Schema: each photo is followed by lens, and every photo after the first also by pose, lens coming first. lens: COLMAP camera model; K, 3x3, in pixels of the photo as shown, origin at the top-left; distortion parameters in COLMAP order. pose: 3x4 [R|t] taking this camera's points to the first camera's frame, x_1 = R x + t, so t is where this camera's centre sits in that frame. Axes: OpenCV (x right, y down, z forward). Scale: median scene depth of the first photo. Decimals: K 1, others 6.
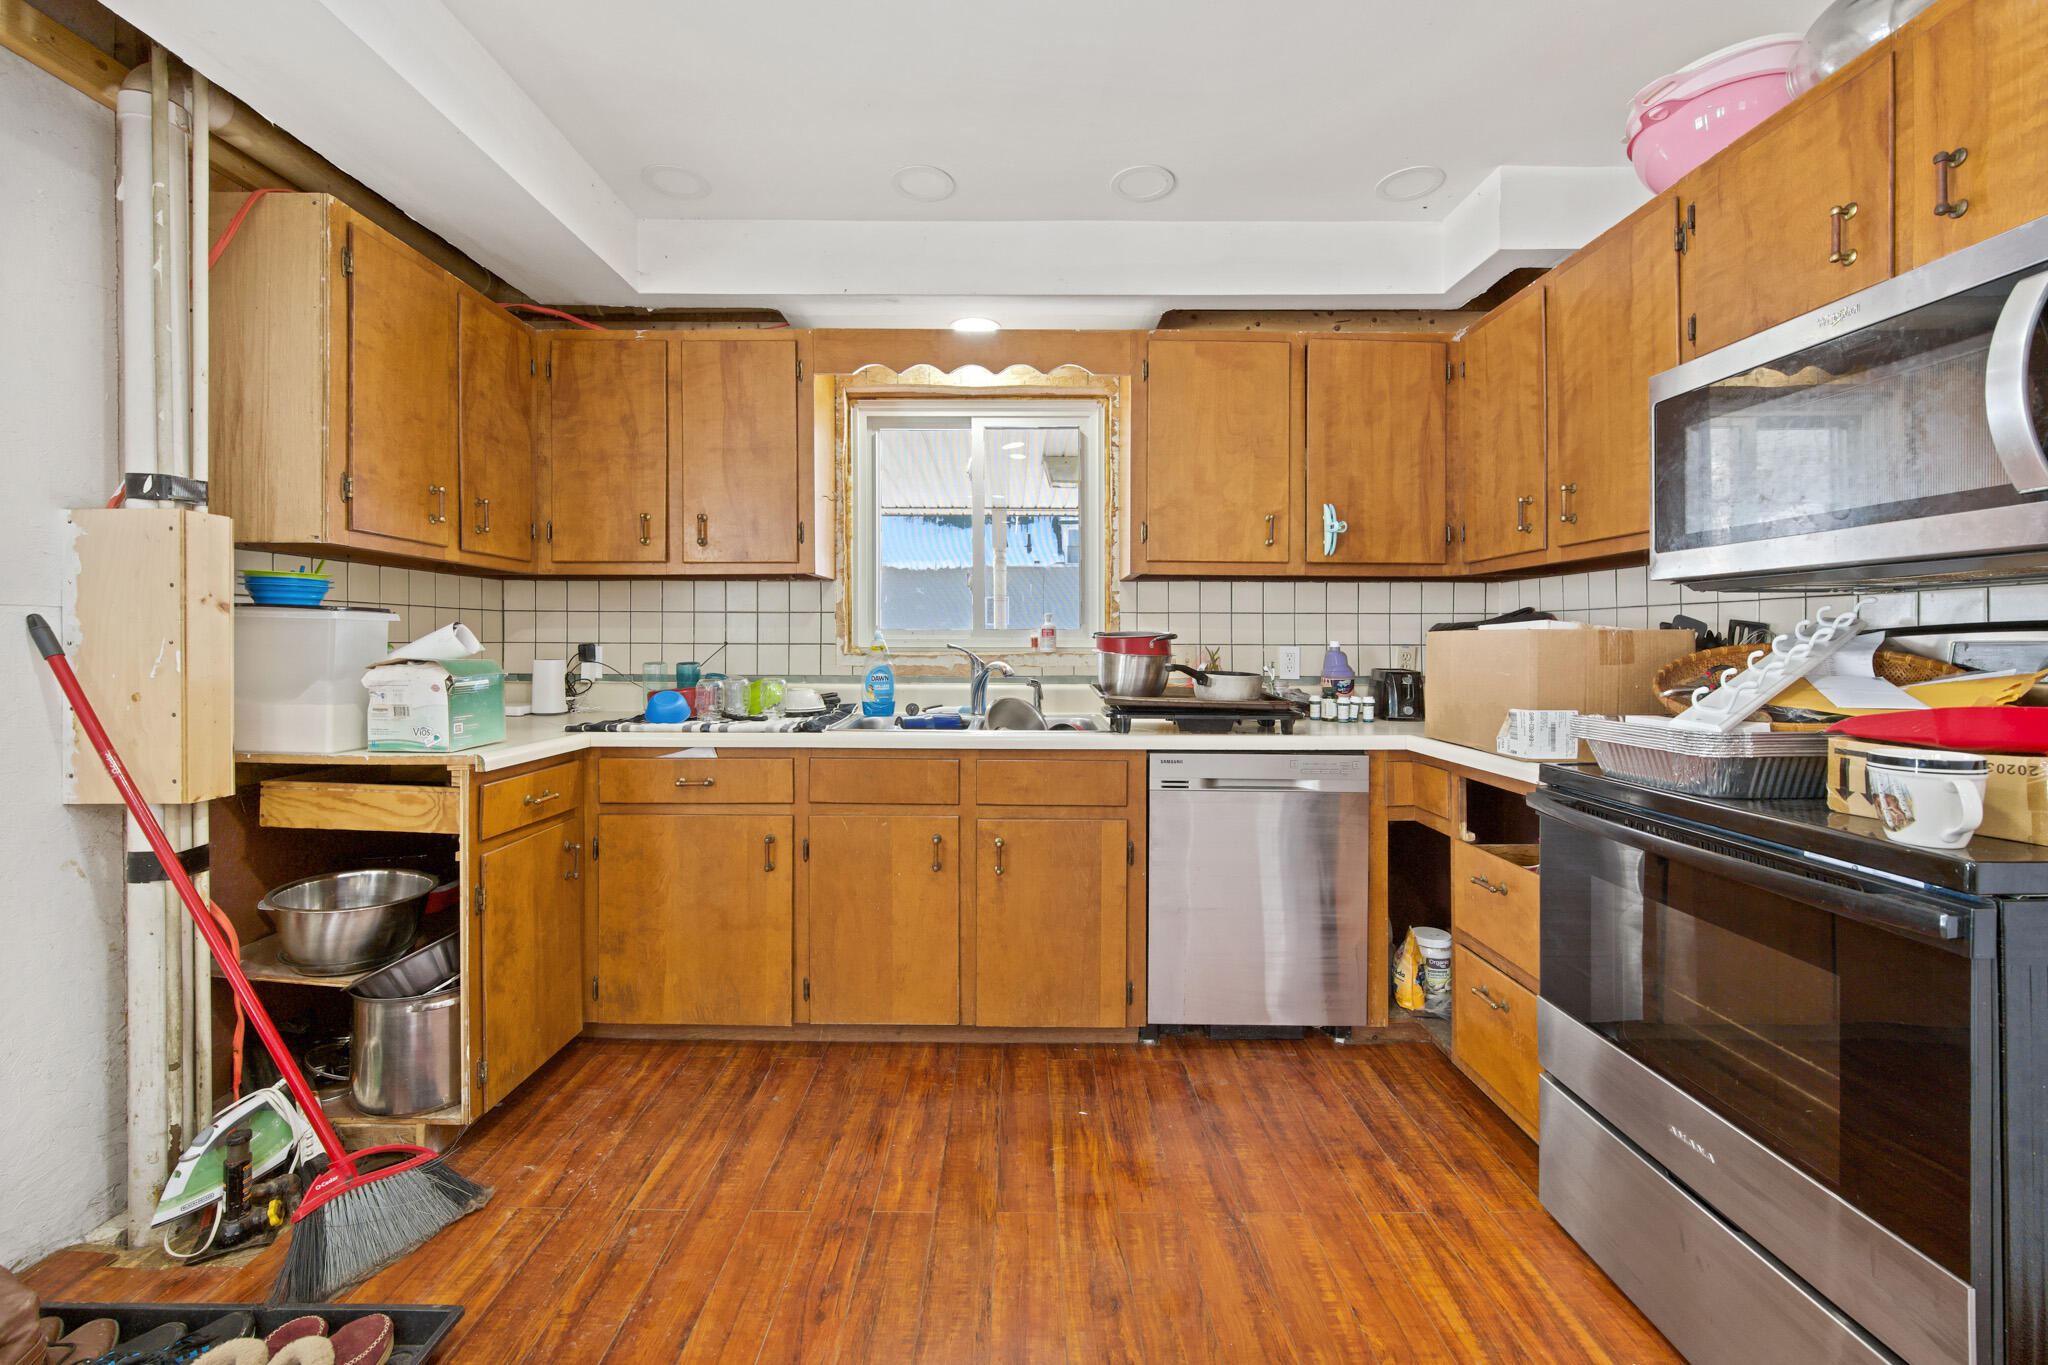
lens RADIAL K [[818.7, 0, 1018.5], [0, 818.7, 639.2], [0, 0, 1]] dist [-0.001643, -0.000111]
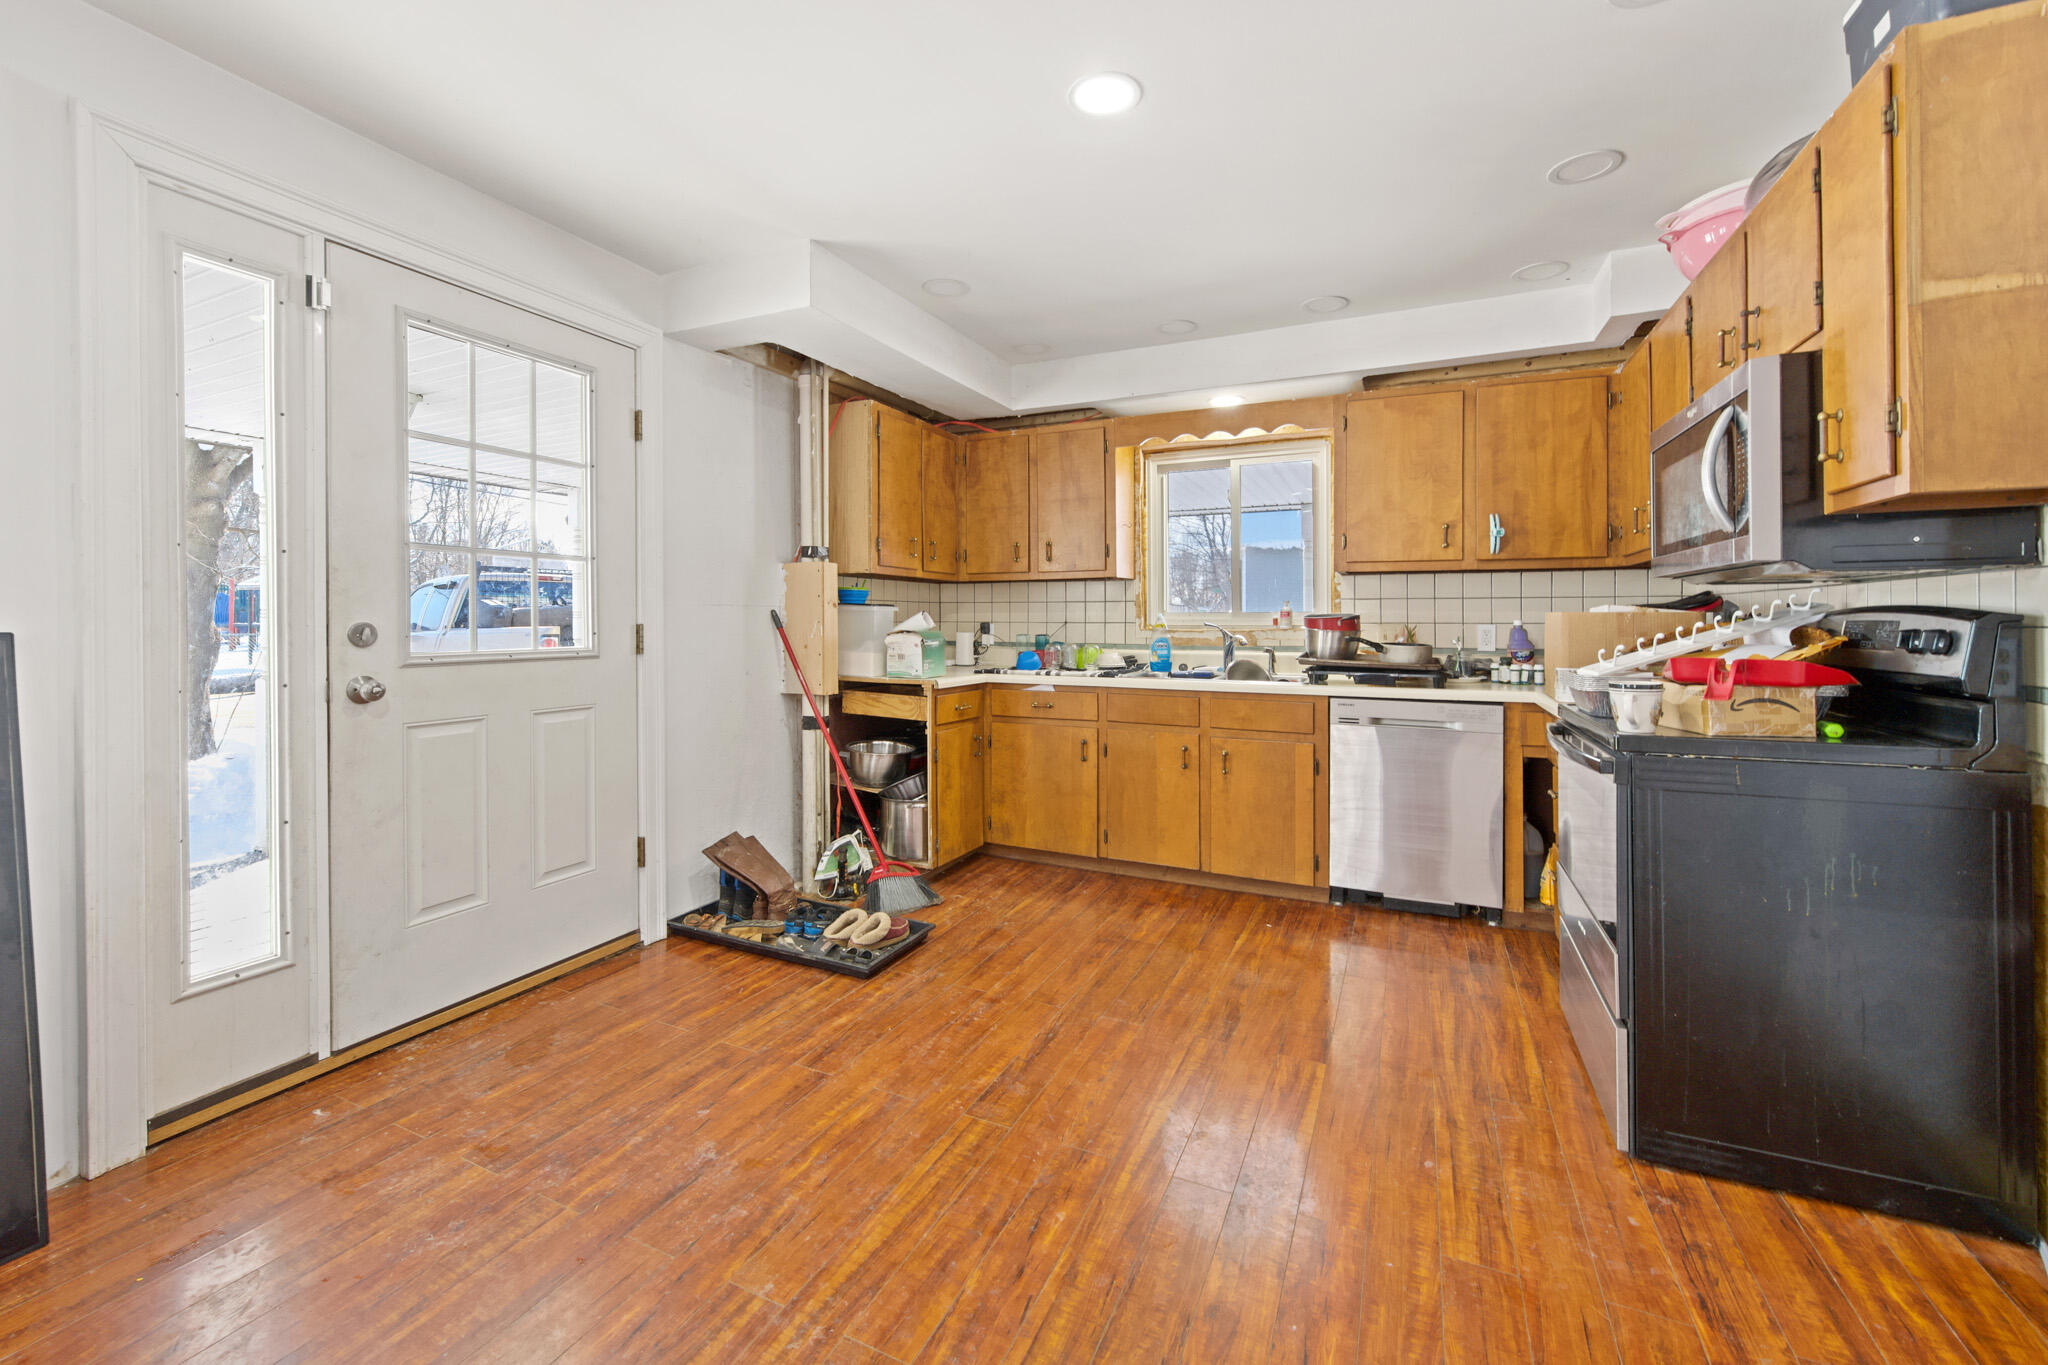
lens RADIAL K [[843.7, 0, 1018.6], [0, 843.7, 615.5], [0, 0, 1]] dist [0.000755, -0.000198]
pose [[0.901507, -0.004230, -0.432745, 0.300896], [0.002511, 0.999987, -0.004544, -0.001238], [0.432758, 0.003010, 0.901505, -0.563635]]
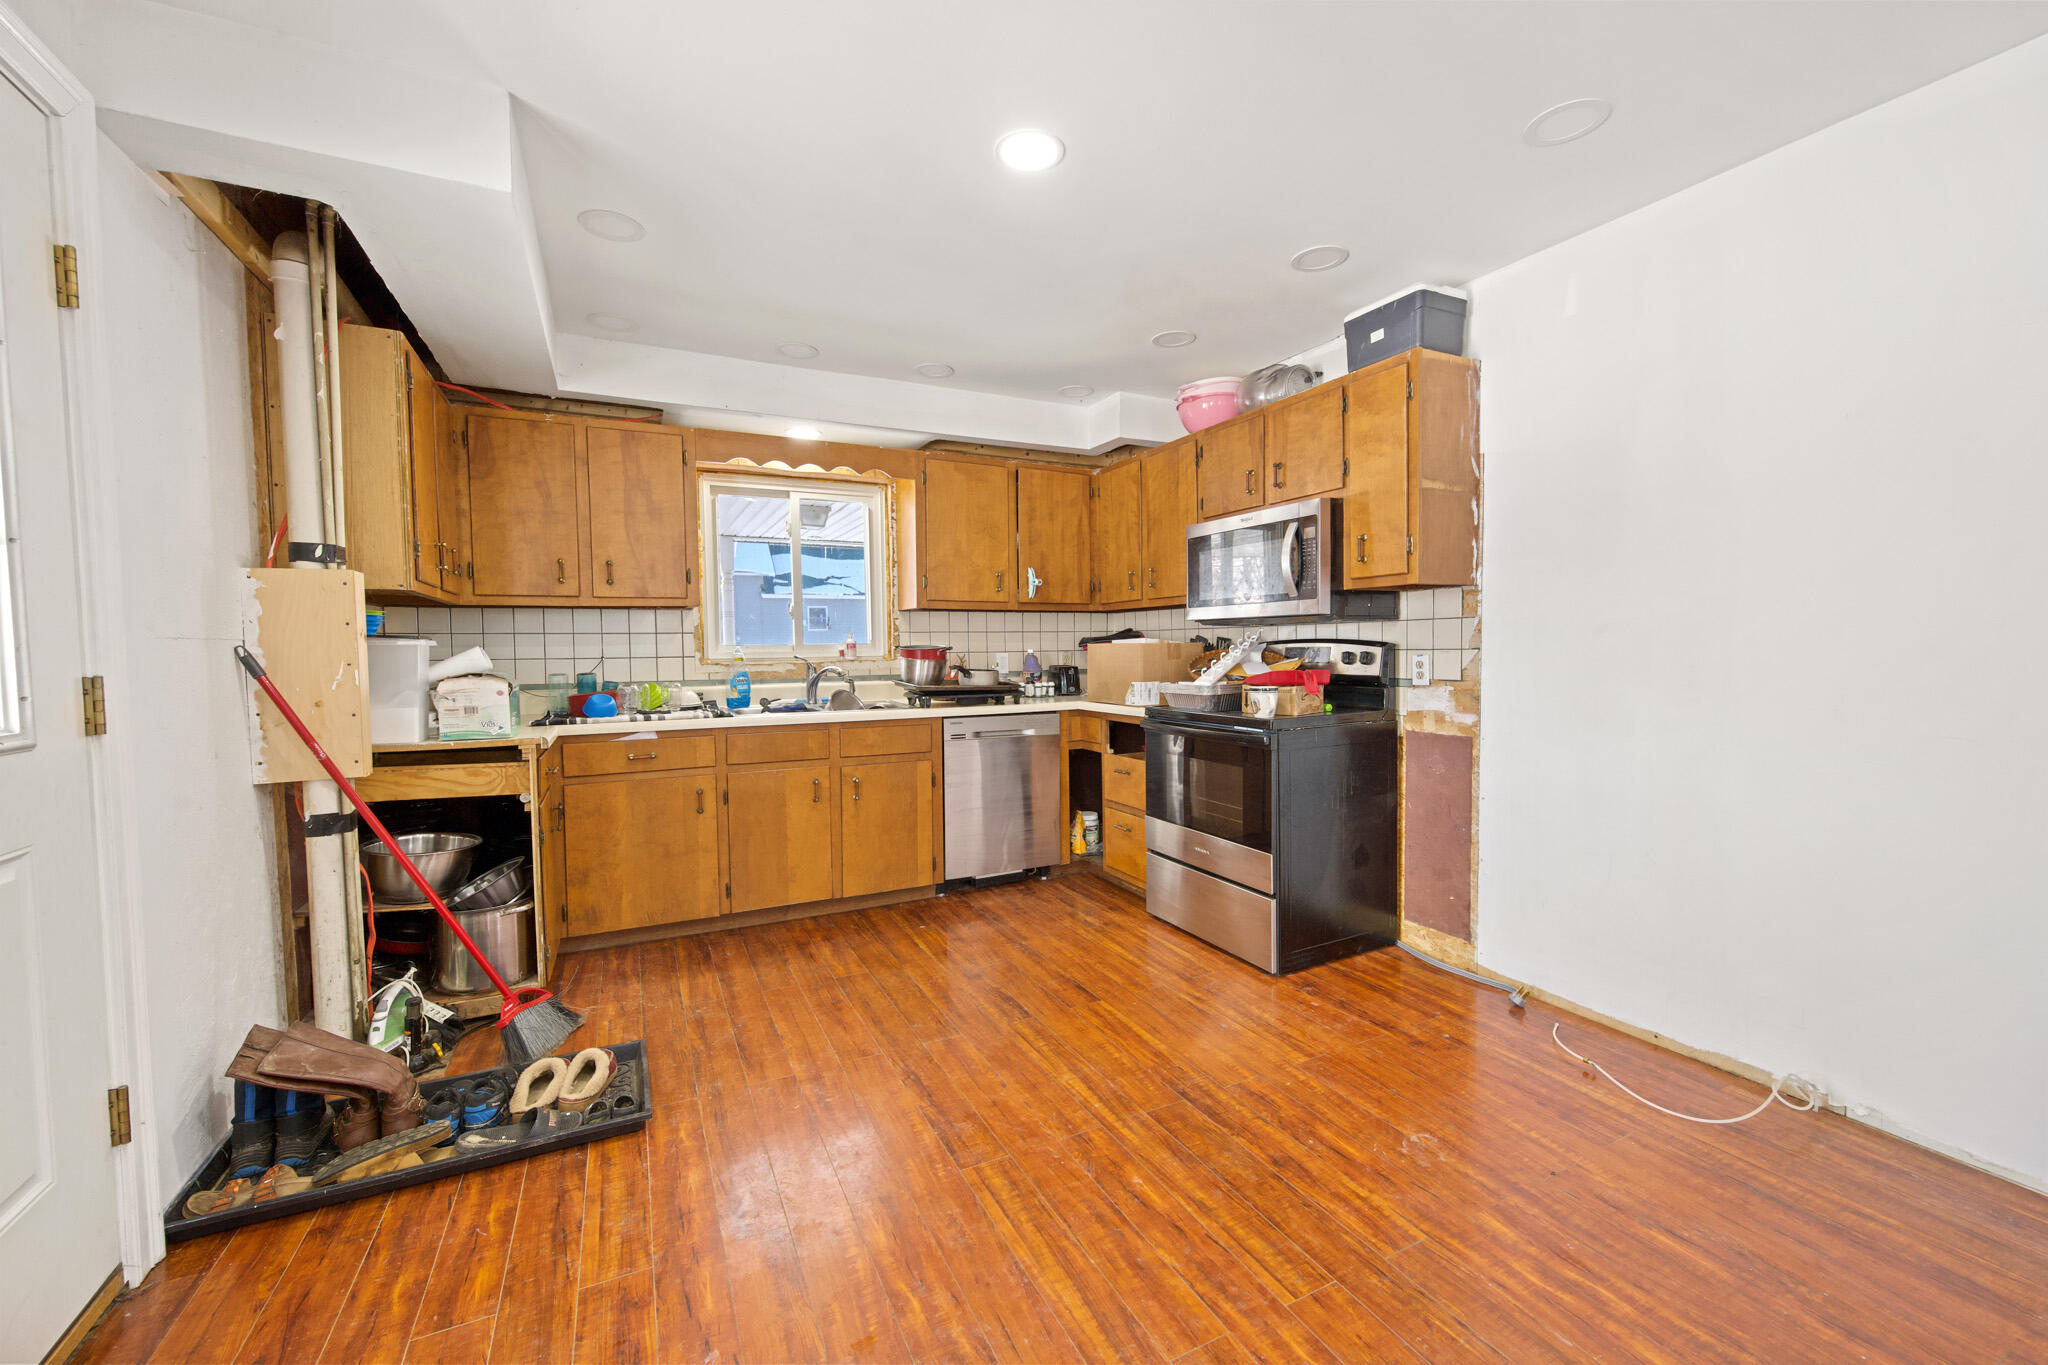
lens RADIAL K [[823.0, 0, 1024.1], [0, 823.0, 670.5], [0, 0, 1]] dist [-0.000405, 0.000072]
pose [[0.892692, -0.026510, 0.449888, -0.430443], [0.012672, 0.999350, 0.033742, -0.012567], [-0.450490, -0.024420, 0.892447, -0.545094]]
